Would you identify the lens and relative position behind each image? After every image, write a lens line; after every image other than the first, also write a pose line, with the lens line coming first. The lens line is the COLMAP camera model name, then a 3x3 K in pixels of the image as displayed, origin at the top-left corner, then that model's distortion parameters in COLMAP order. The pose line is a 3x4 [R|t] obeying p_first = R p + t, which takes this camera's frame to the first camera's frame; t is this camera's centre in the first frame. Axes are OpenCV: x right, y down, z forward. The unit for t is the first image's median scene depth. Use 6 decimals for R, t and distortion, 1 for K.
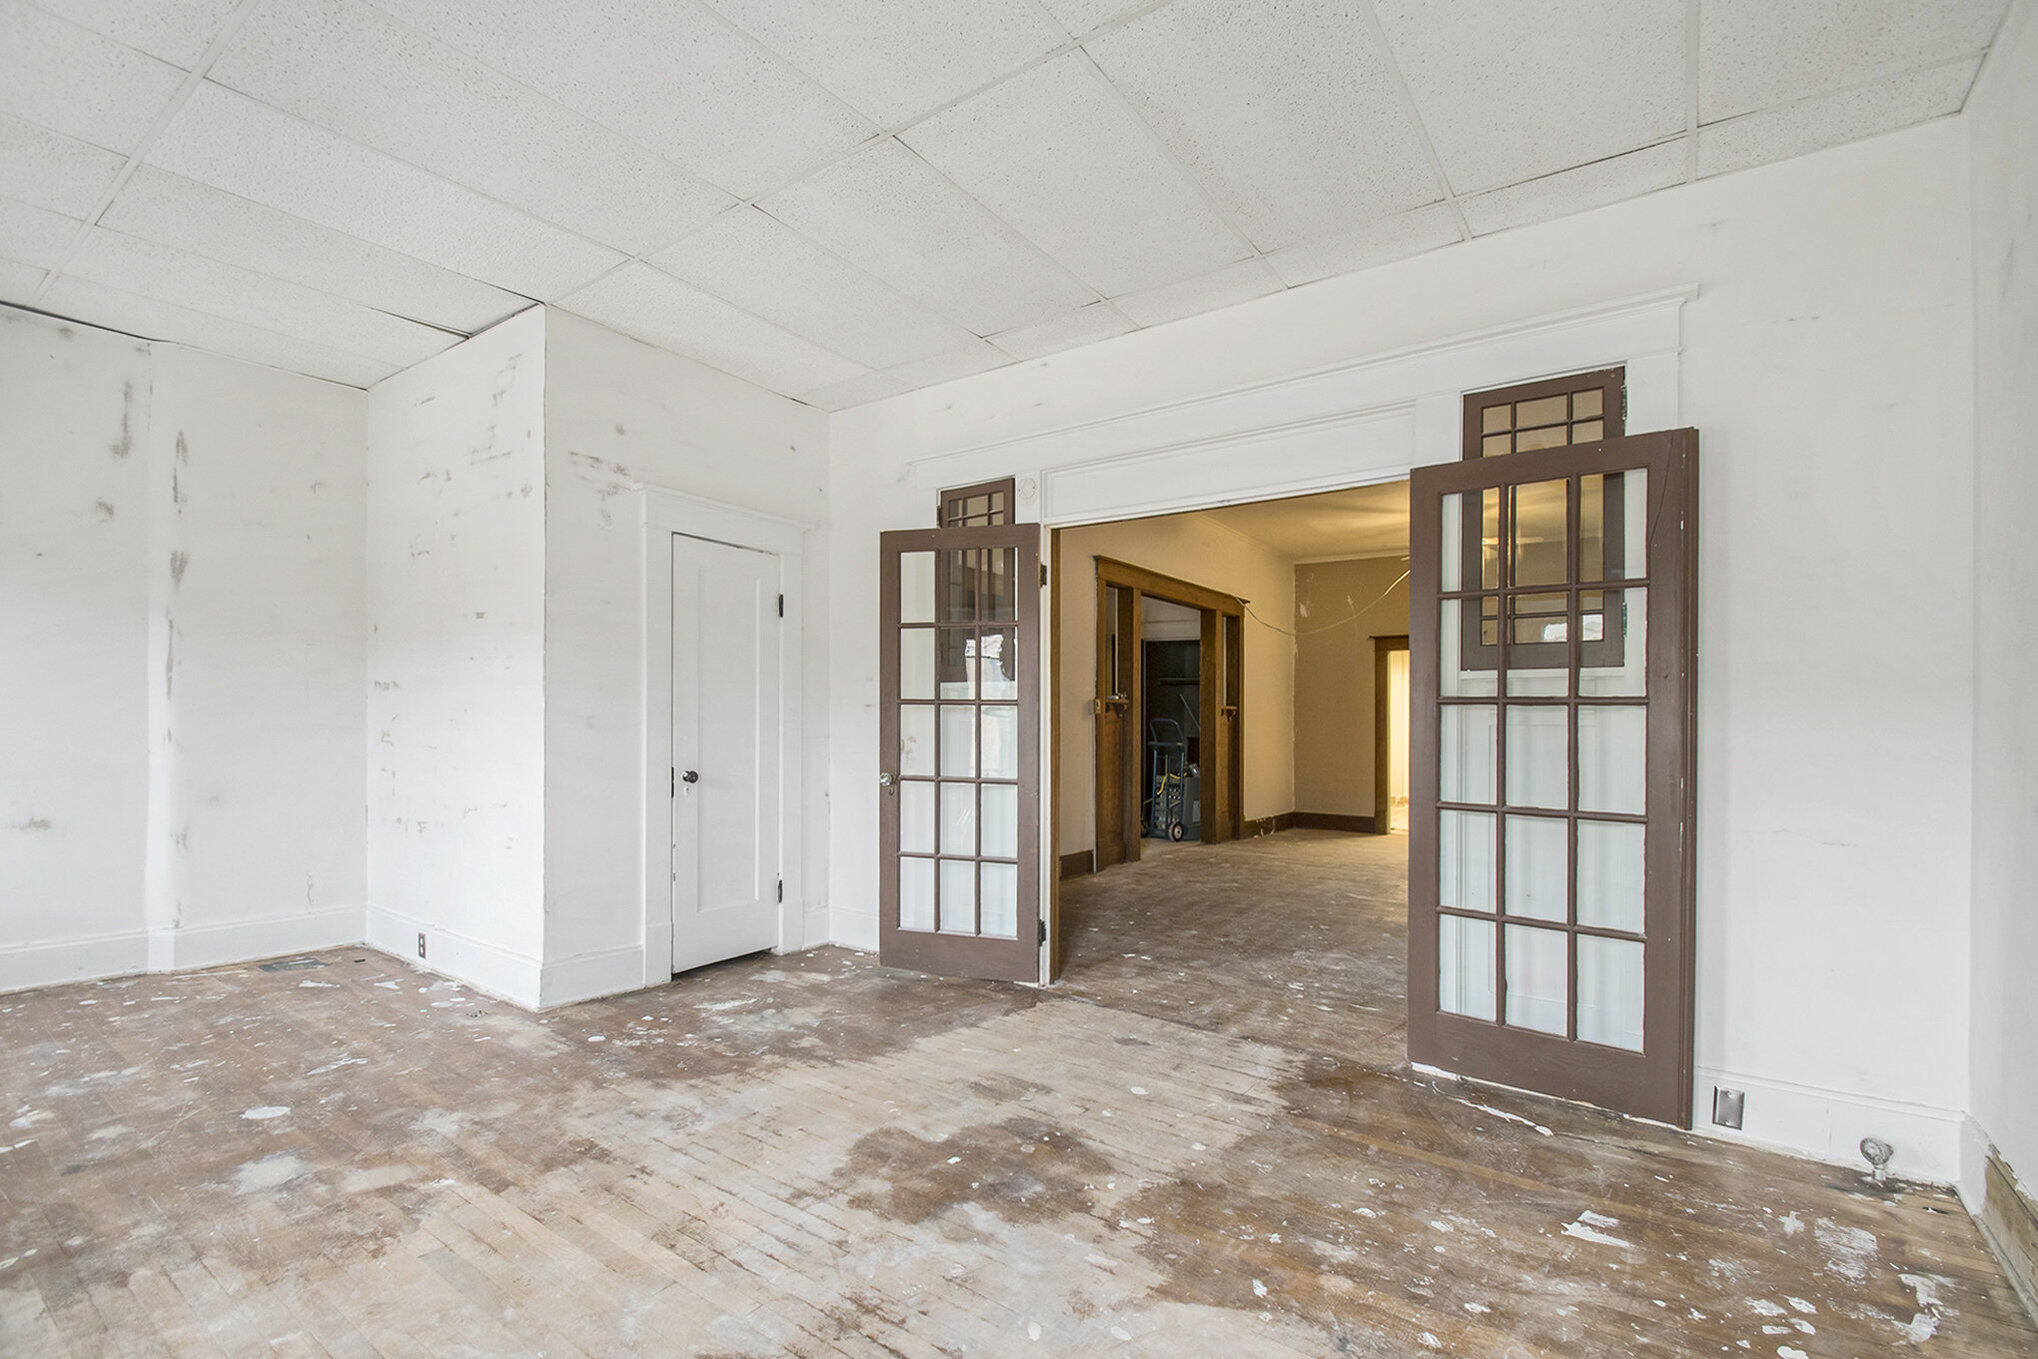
lens RADIAL K [[905.5, 0, 1014.1], [0, 905.5, 724.6], [0, 0, 1]] dist [0.000085, -0.010718]
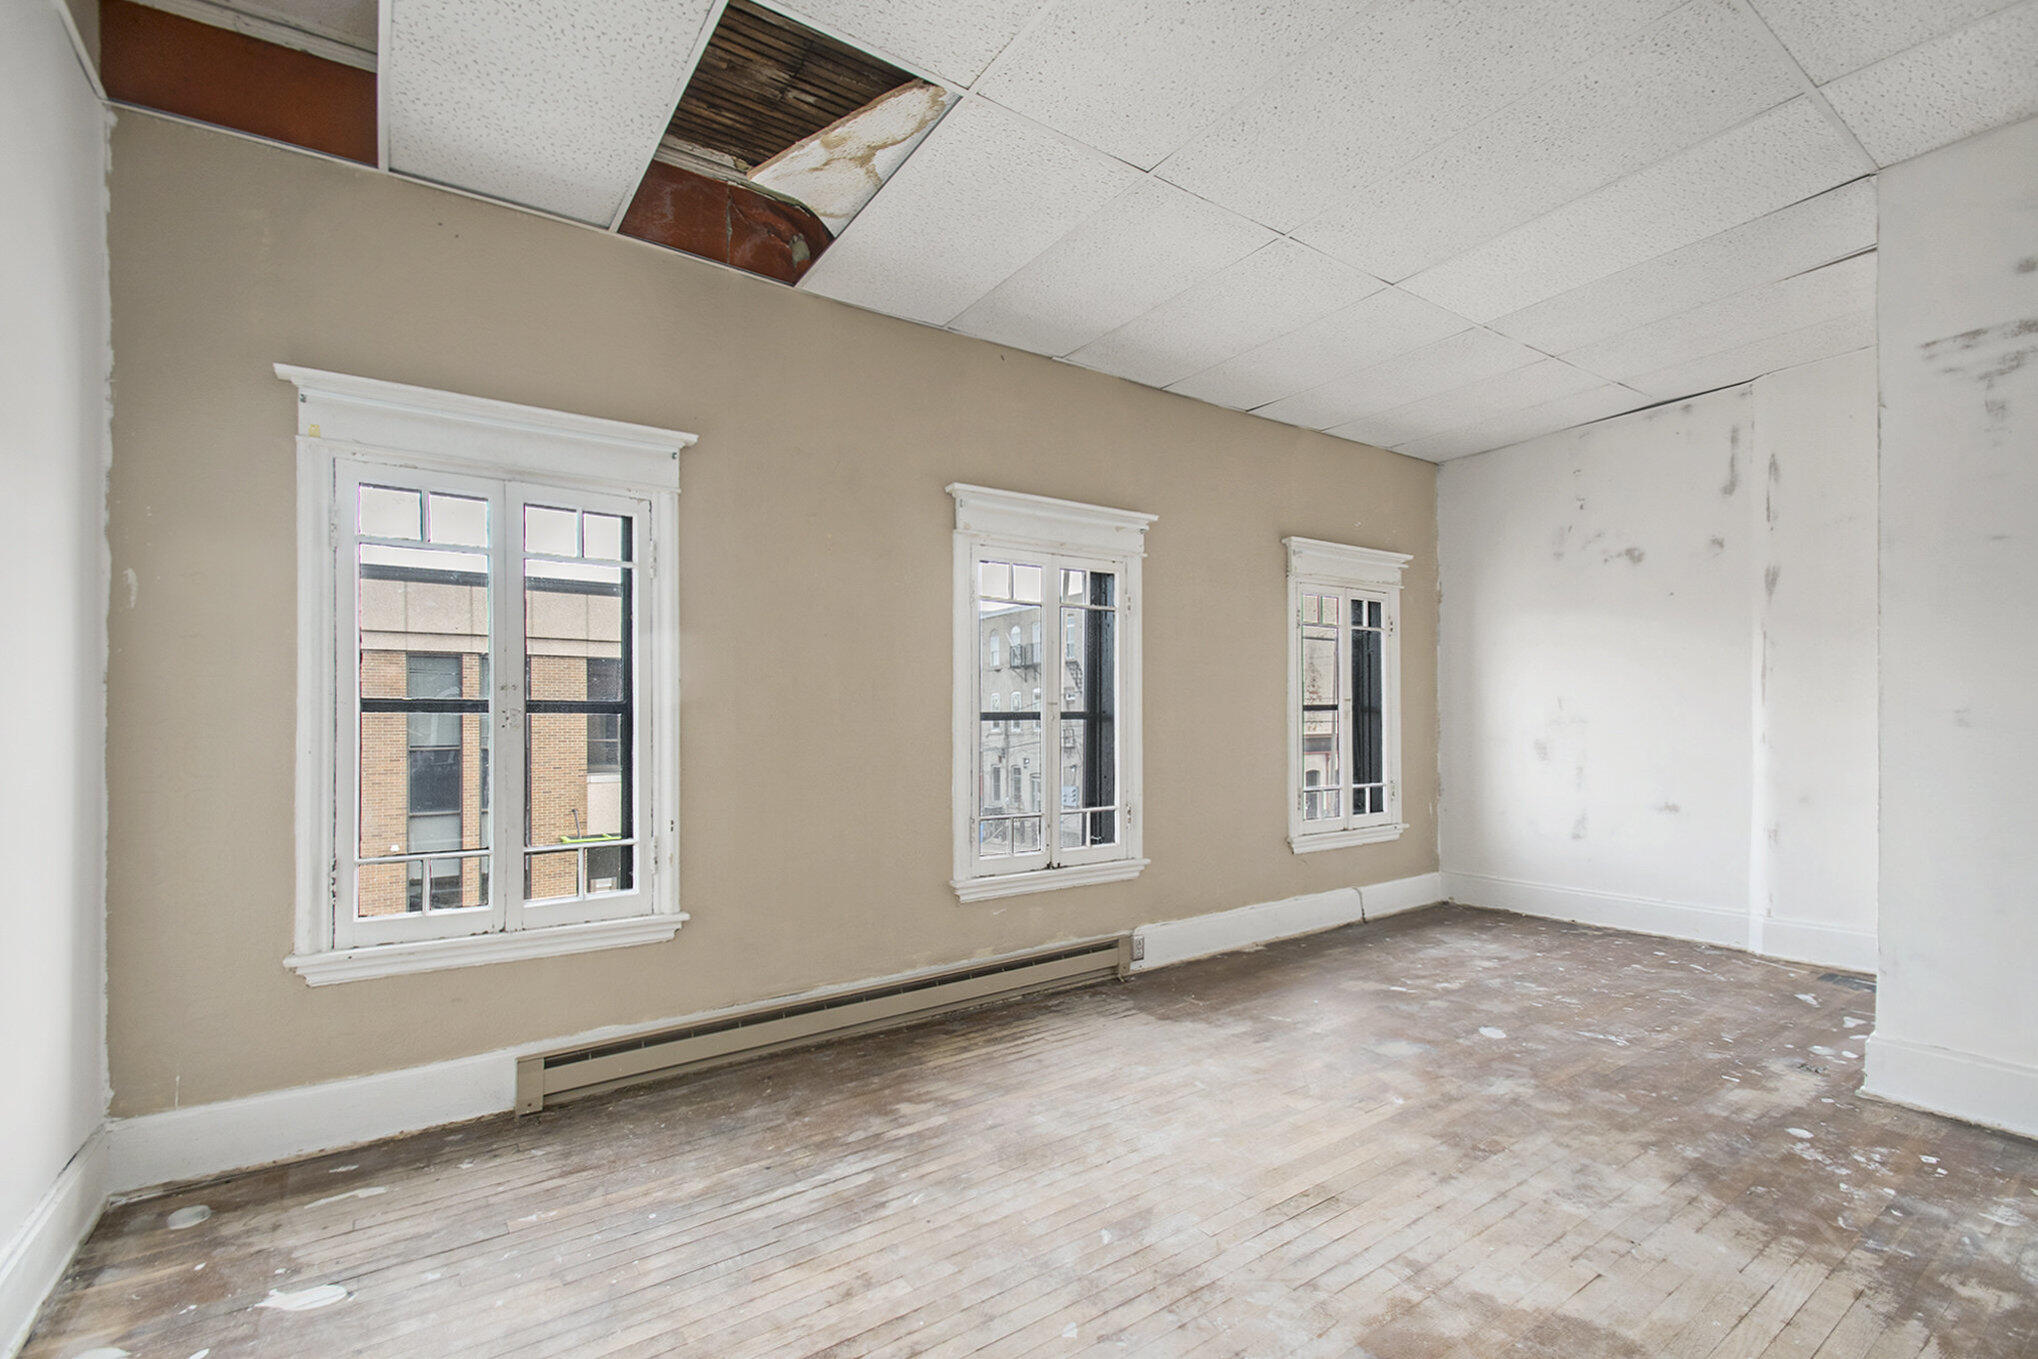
lens RADIAL K [[905.5, 0, 1014.1], [0, 905.5, 724.6], [0, 0, 1]] dist [0.000085, -0.010718]
pose [[-0.337667, -0.013735, -0.941165, 0.494761], [0.006085, 0.999841, -0.016775, 0.011384], [0.941246, -0.011391, -0.337530, 0.653932]]
